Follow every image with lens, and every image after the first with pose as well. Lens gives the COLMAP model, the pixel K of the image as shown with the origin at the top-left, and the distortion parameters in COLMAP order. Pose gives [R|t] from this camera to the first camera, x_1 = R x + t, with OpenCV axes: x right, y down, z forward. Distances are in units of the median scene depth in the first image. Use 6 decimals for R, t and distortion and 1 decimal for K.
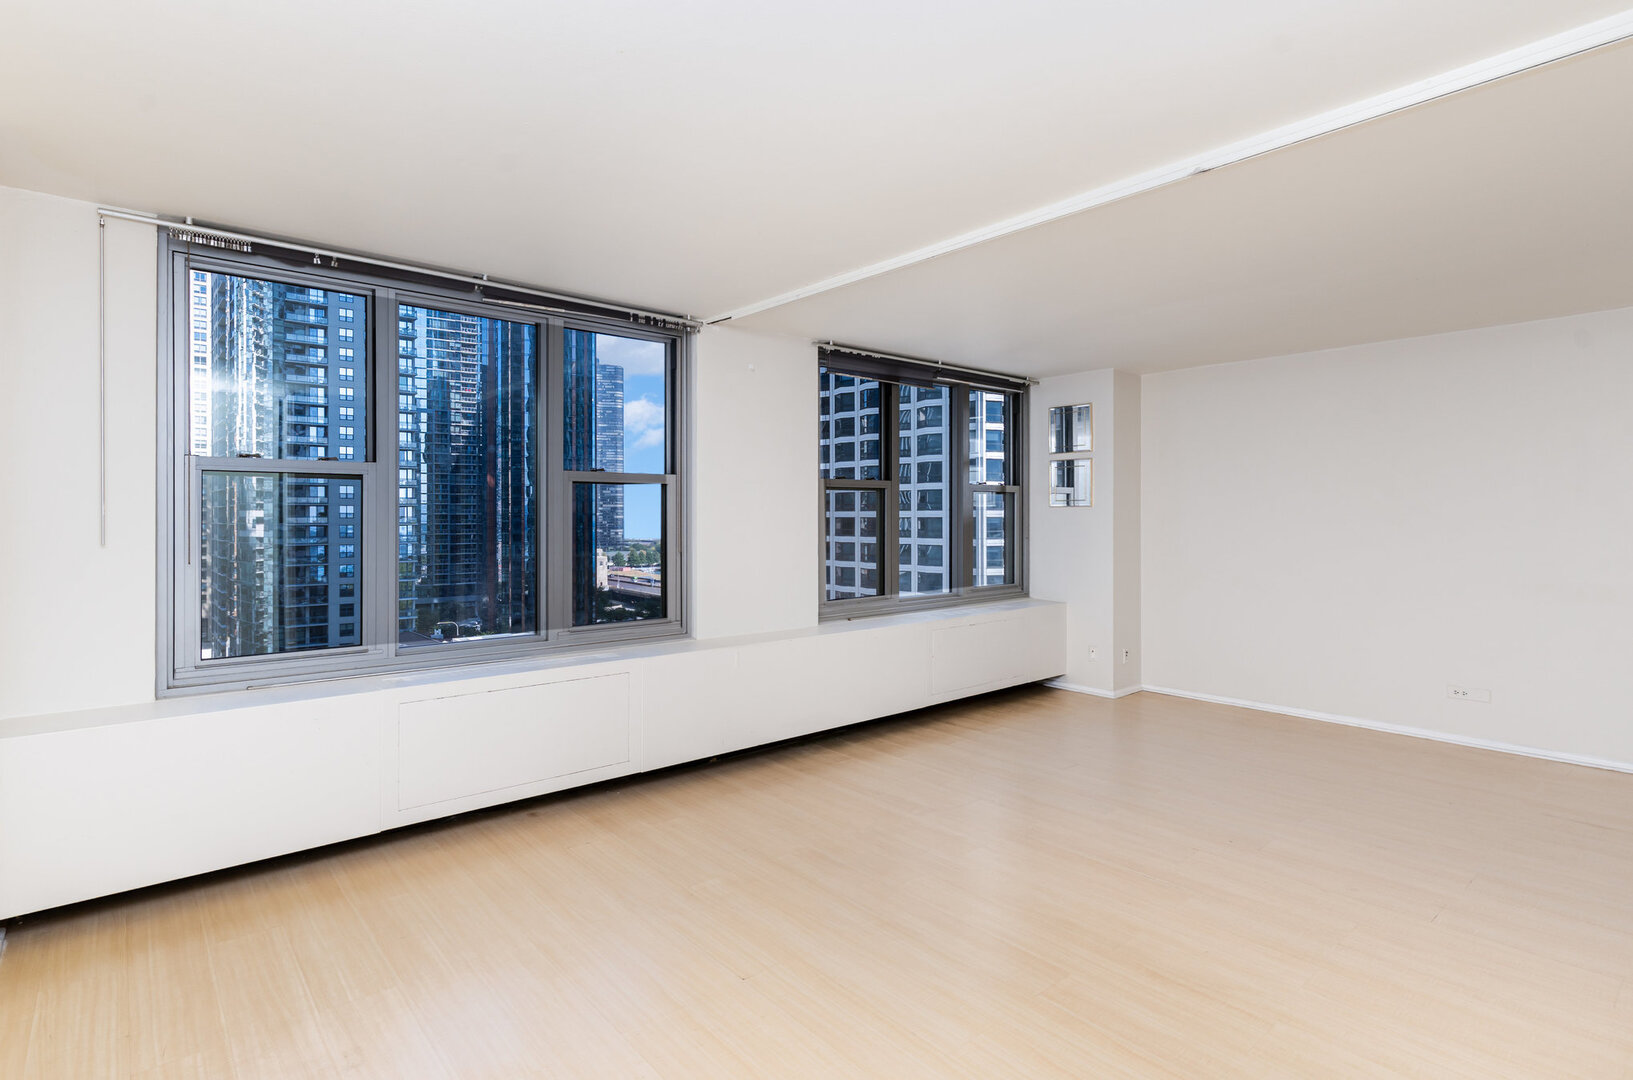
lens RADIAL K [[817.4, 0, 815.8], [0, 817.4, 514.0], [0, 0, 1]] dist [0.000501, 0.000384]
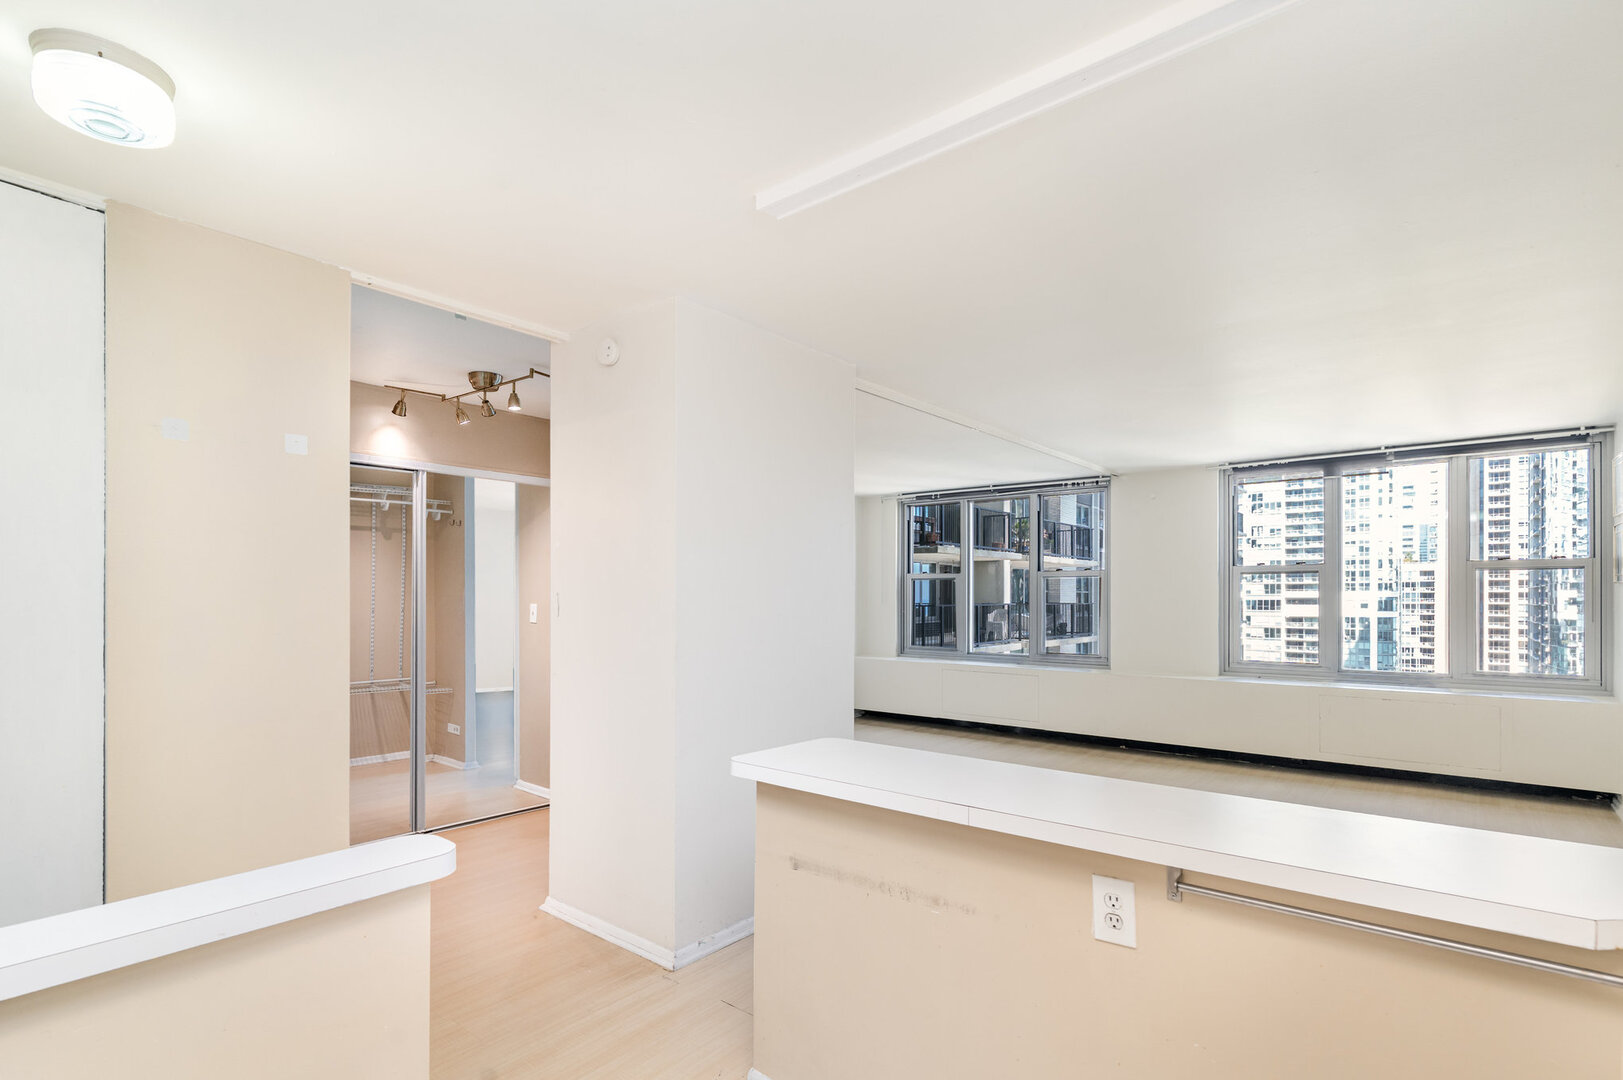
lens RADIAL K [[796.8, 0, 803.8], [0, 796.8, 595.6], [0, 0, 1]] dist [0.003140, 0.000137]
pose [[0.154630, 0.000993, -0.987972, 0.155020], [0.000793, 0.999999, 0.001130, 0.000198], [0.987972, -0.000958, 0.154629, 0.016867]]
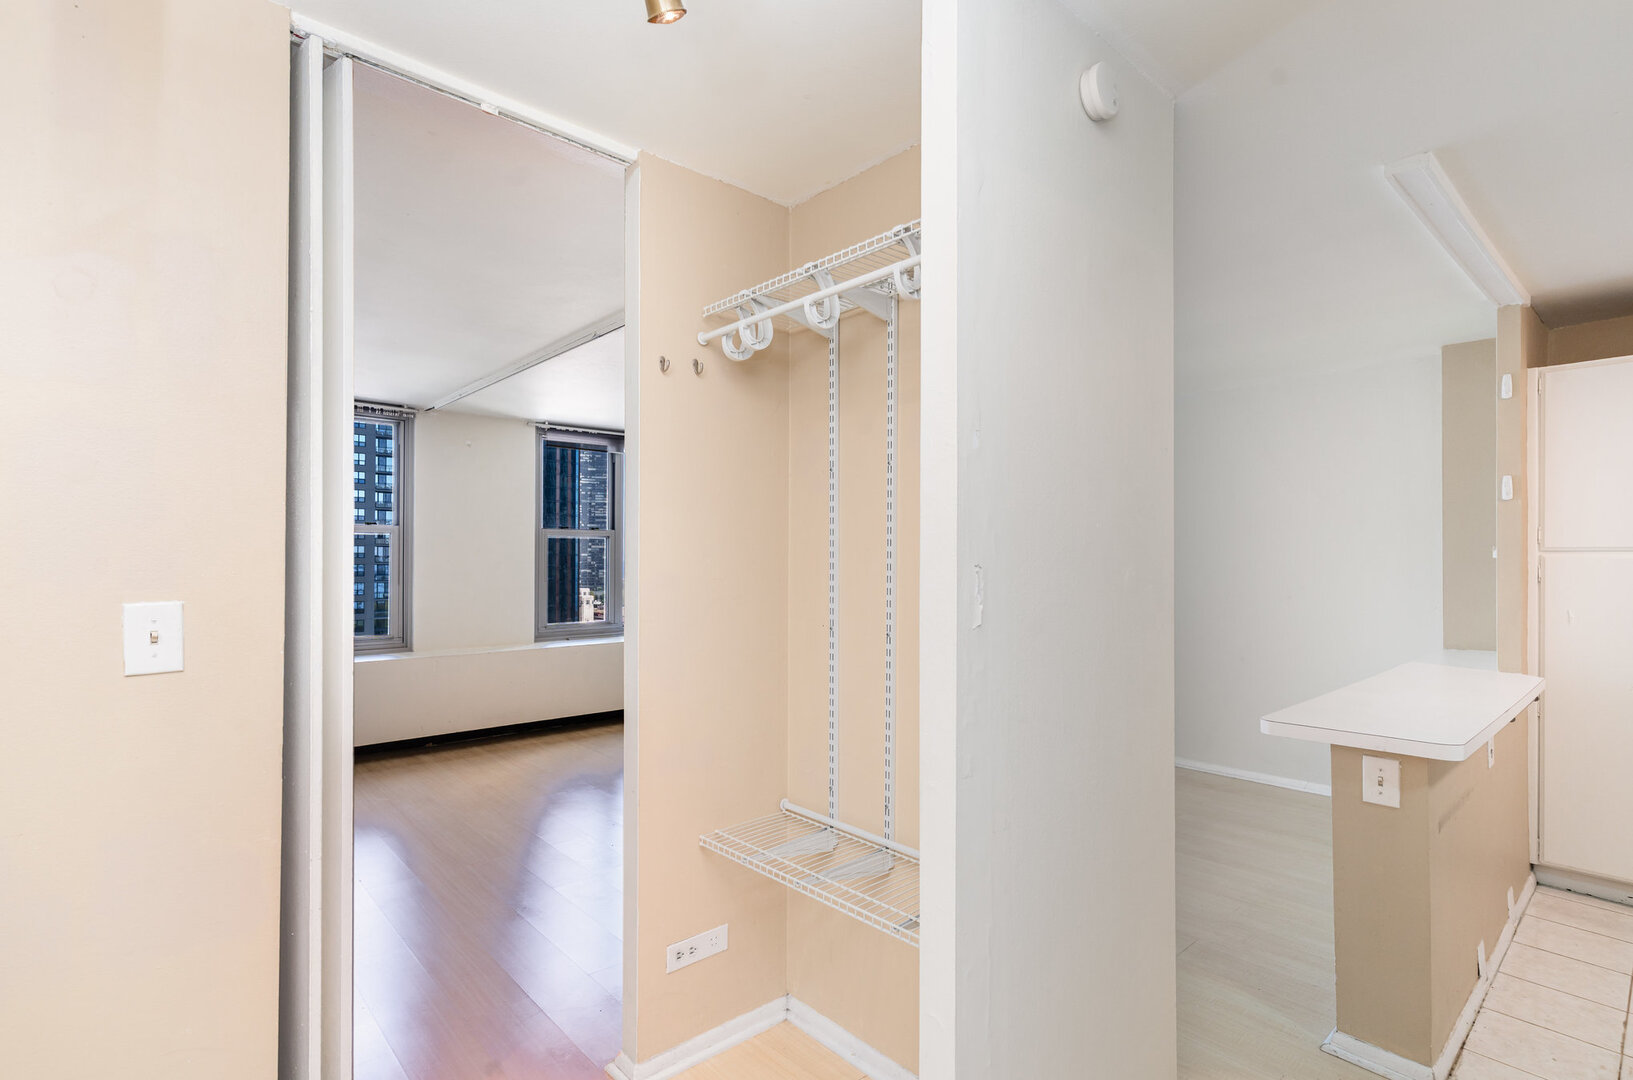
lens RADIAL K [[794.4, 0, 811.5], [0, 794.4, 554.4], [0, 0, 1]] dist [0.000225, 0.000143]
pose [[0.999950, 0.003452, 0.009336, 0.055216], [-0.003441, 0.999993, -0.001166, -0.000399], [-0.009340, 0.001134, 0.999956, -0.031930]]
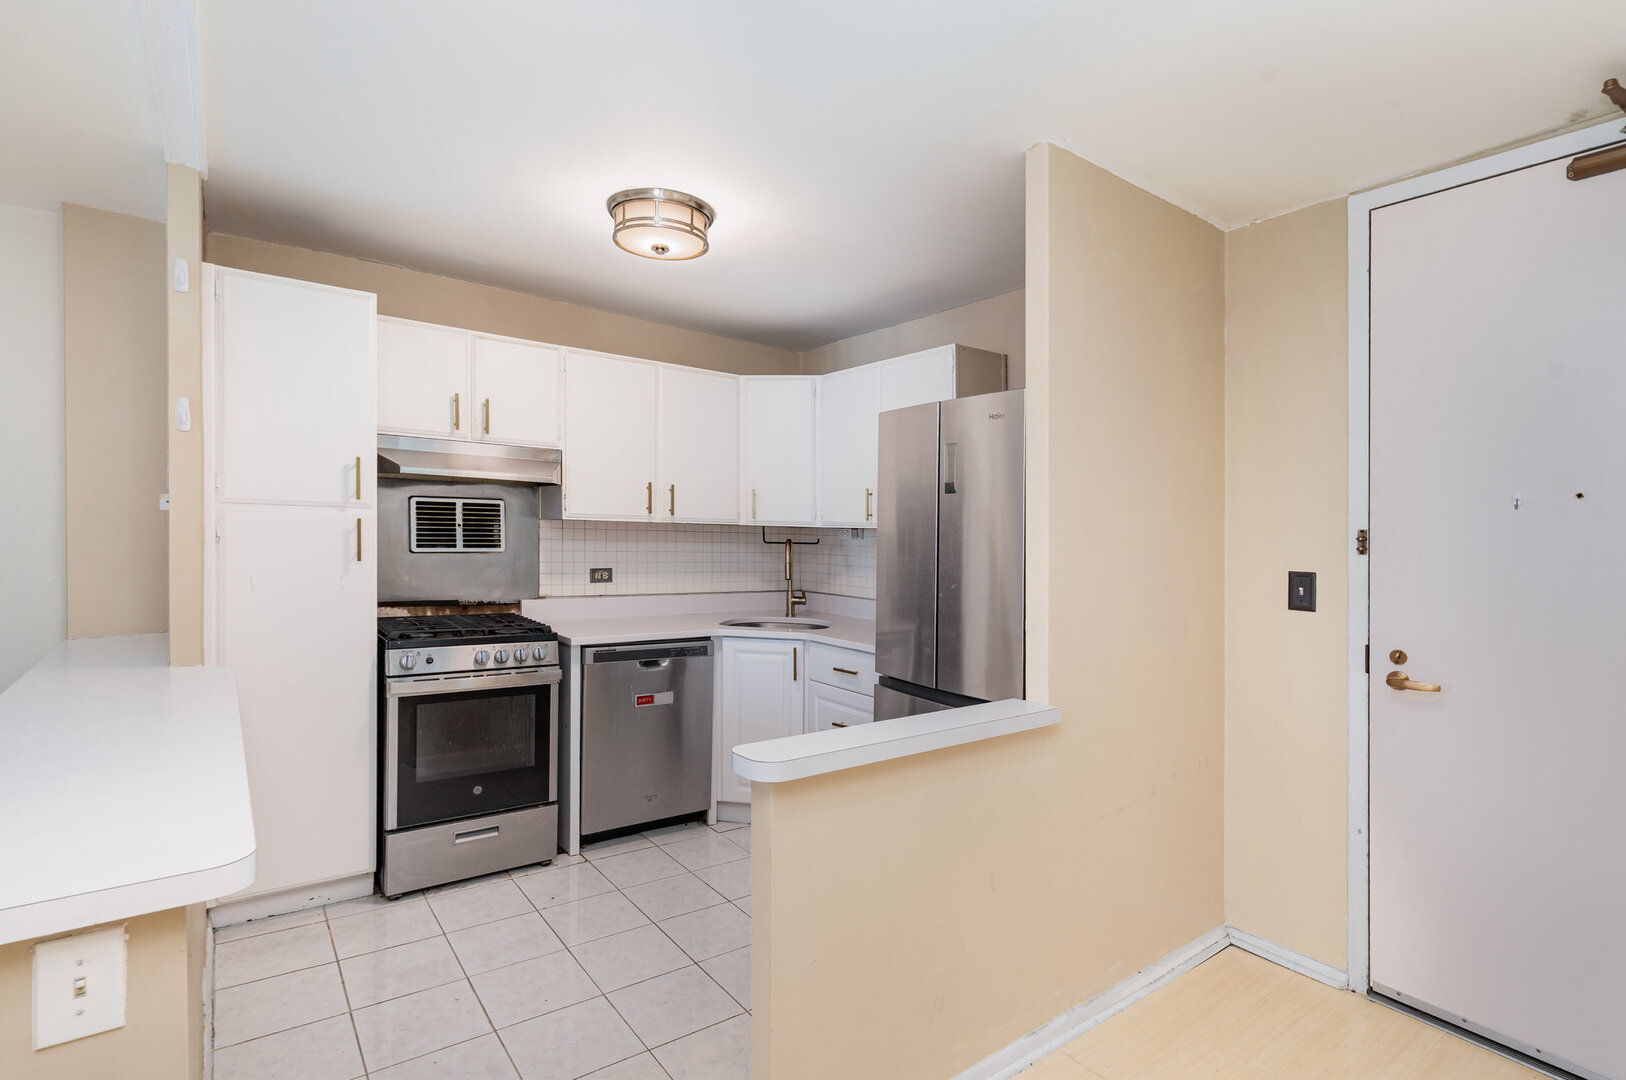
lens RADIAL K [[781.7, 0, 812.0], [0, 781.7, 576.9], [0, 0, 1]] dist [-0.000375, -0.000072]
pose [[0.064810, -0.052294, 0.996526, 0.073647], [-0.023691, 0.998264, 0.053926, 0.000474], [-0.997616, -0.027103, 0.063459, -0.000106]]
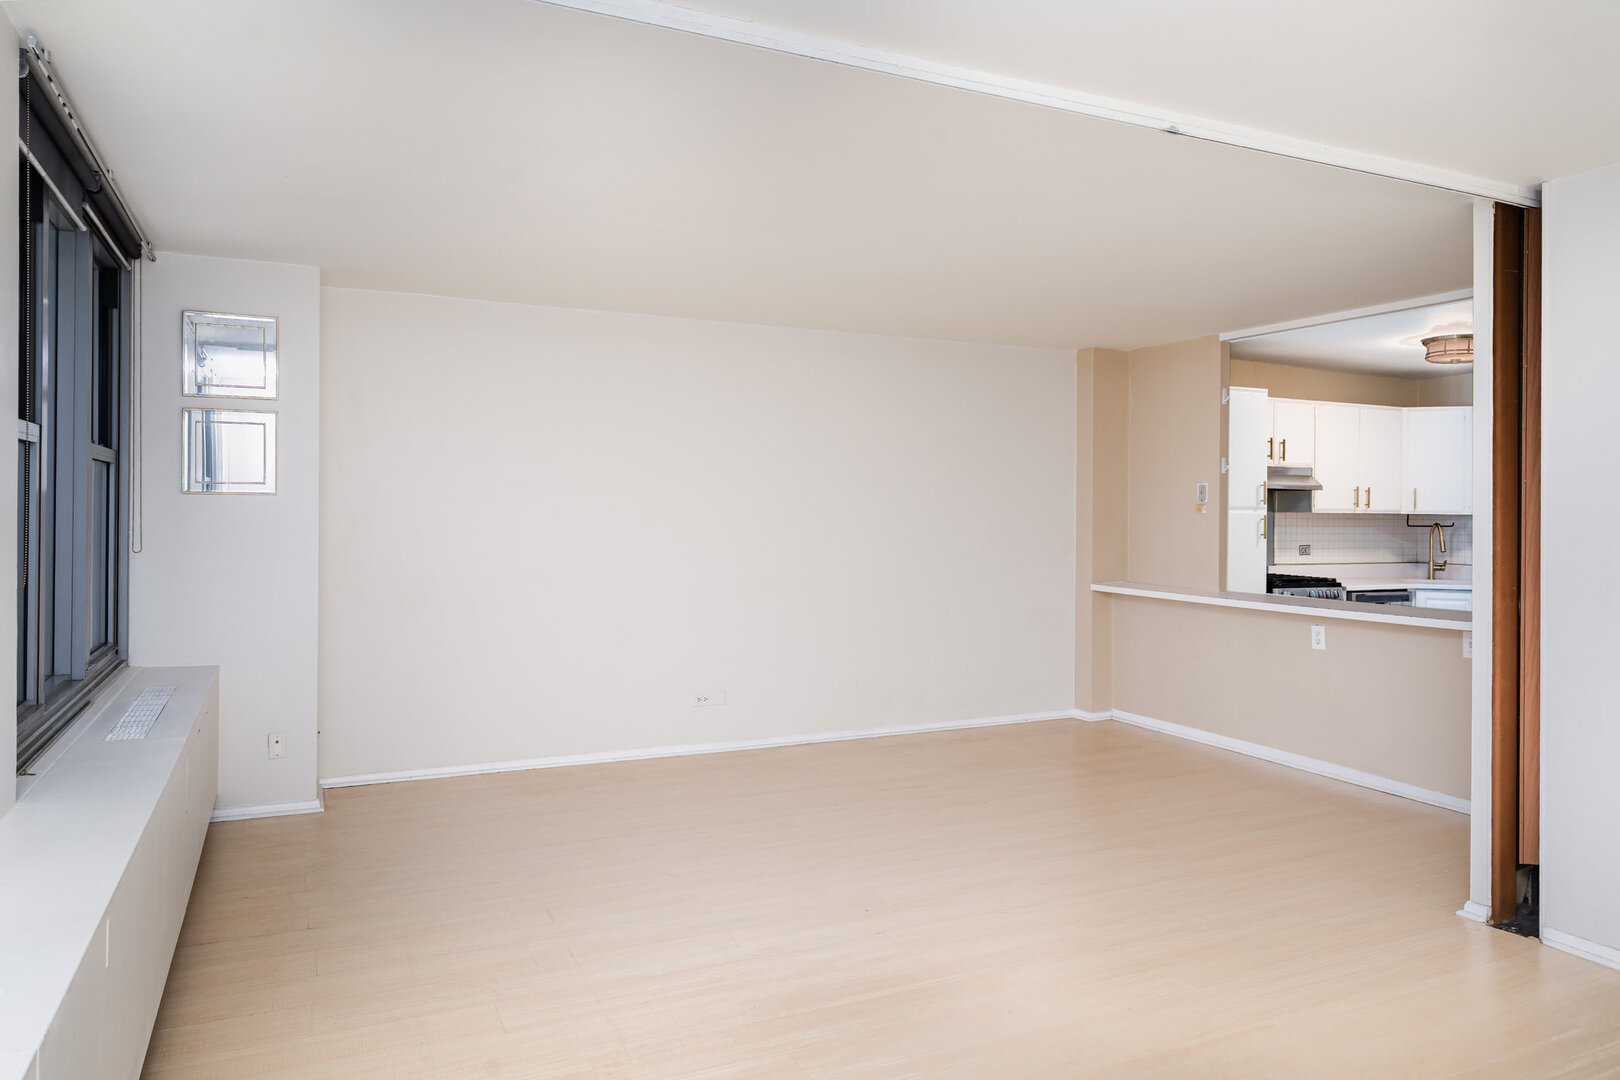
lens RADIAL K [[1082.8, 0, 805.5], [0, 1082.8, 520.0], [0, 0, 1]] dist [0.000500, 0.000442]
pose [[0.273306, -0.005334, 0.961912, -0.047996], [-0.009153, 0.999925, 0.008146, -0.000019], [-0.961884, -0.011031, 0.273237, 0.068101]]
